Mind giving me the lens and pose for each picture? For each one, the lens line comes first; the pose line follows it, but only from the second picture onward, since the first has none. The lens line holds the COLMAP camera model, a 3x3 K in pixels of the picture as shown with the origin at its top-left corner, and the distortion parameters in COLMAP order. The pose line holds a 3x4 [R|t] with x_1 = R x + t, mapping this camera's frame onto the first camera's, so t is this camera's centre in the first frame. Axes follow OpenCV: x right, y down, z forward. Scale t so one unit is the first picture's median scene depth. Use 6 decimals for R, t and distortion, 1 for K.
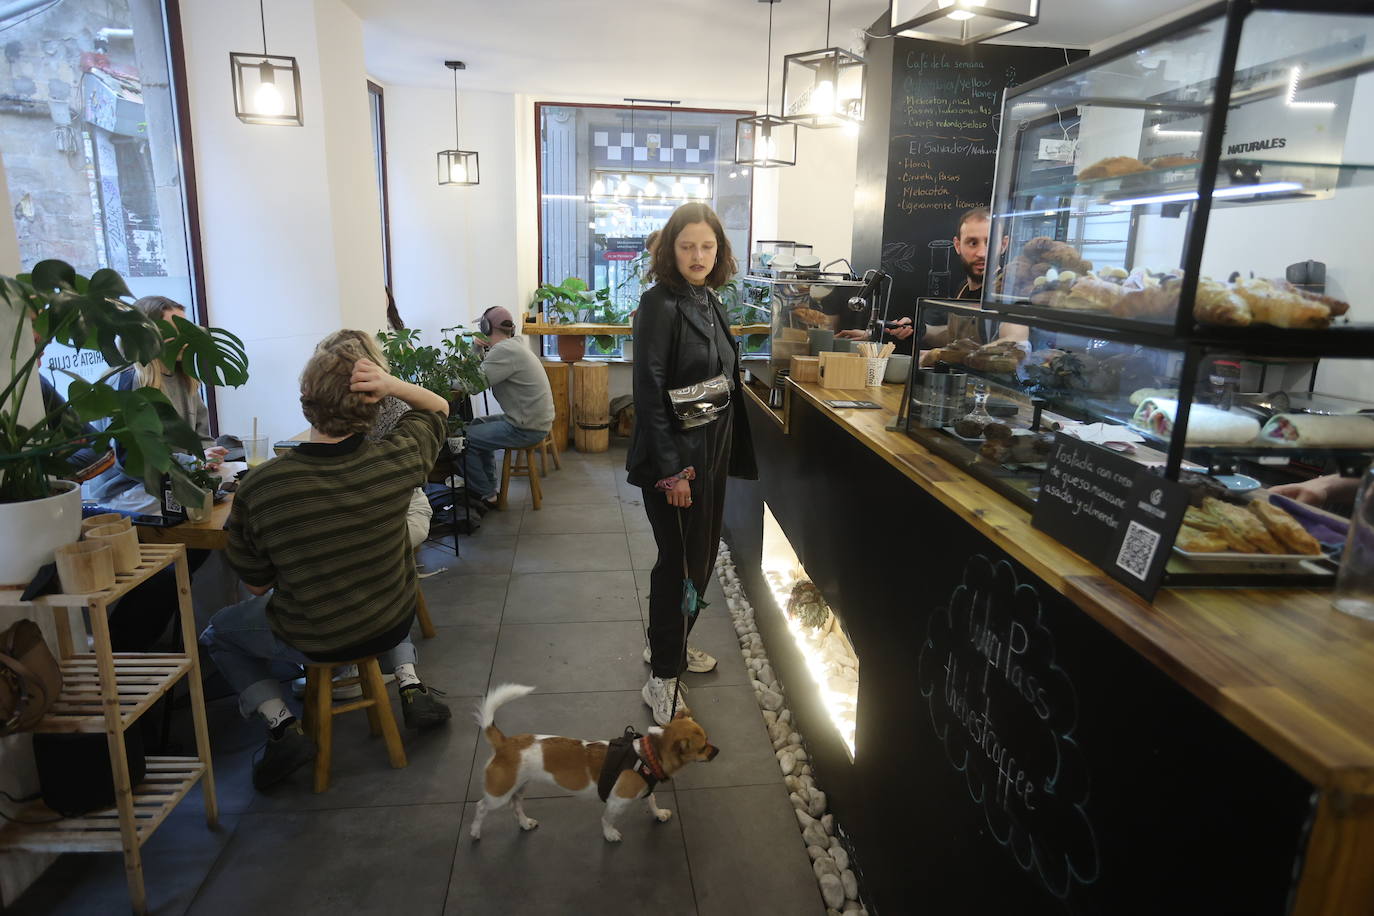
lens RADIAL K [[833.9, 0, 687.0], [0, 833.9, 458.0], [0, 0, 1]] dist [-0.051576, 0.035769]
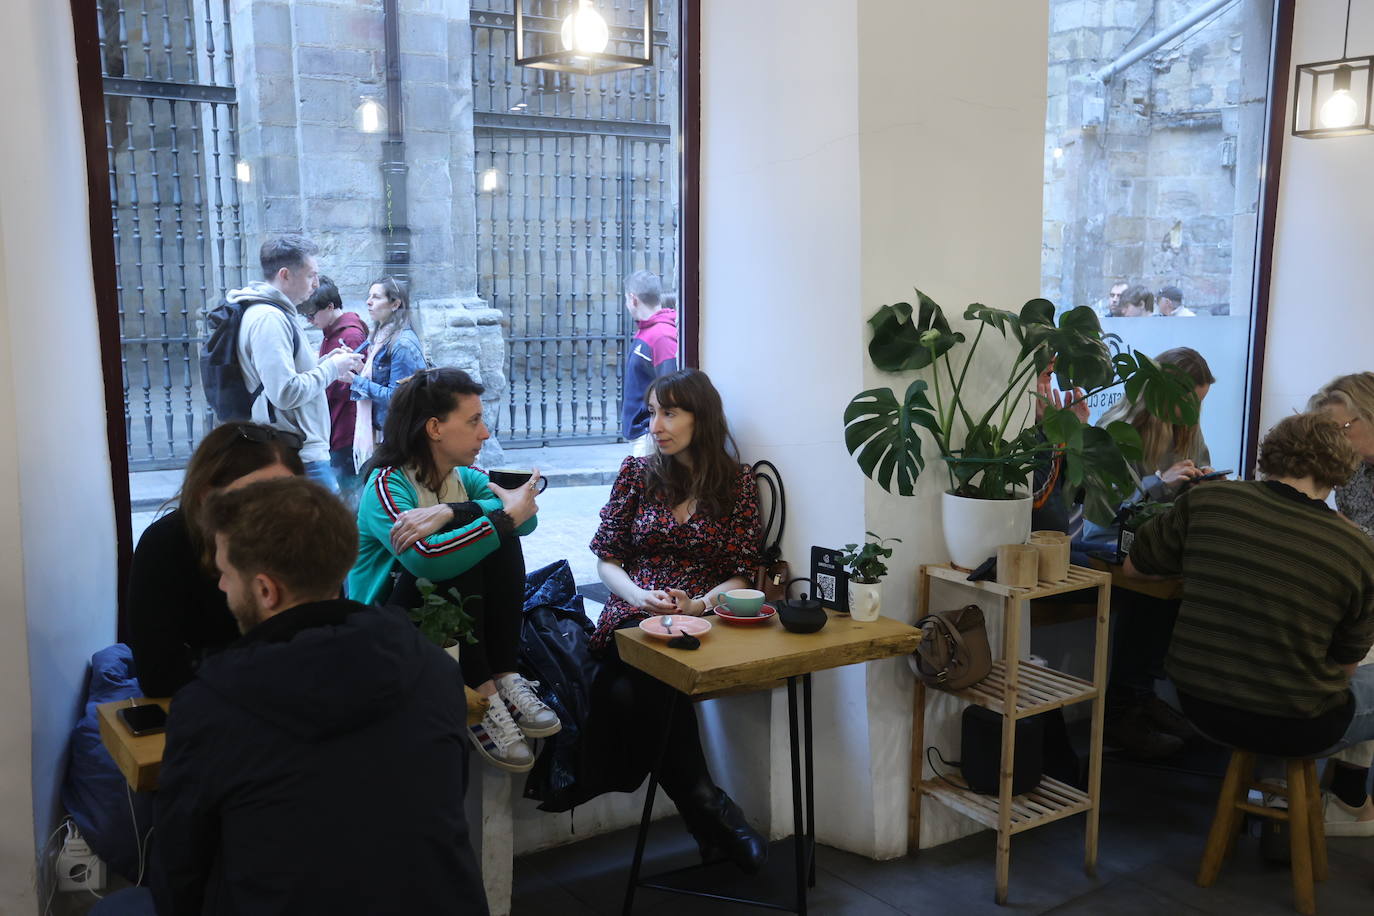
lens RADIAL K [[1304.5, 0, 687.0], [0, 1304.5, 458.0], [0, 0, 1]] dist [0.008340, 0.157316]
pose [[0.498954, 0.092579, -0.861669, 0.127781], [-0.190009, 0.981772, -0.004543, 0.018356], [0.845542, 0.165992, 0.507450, -0.071735]]
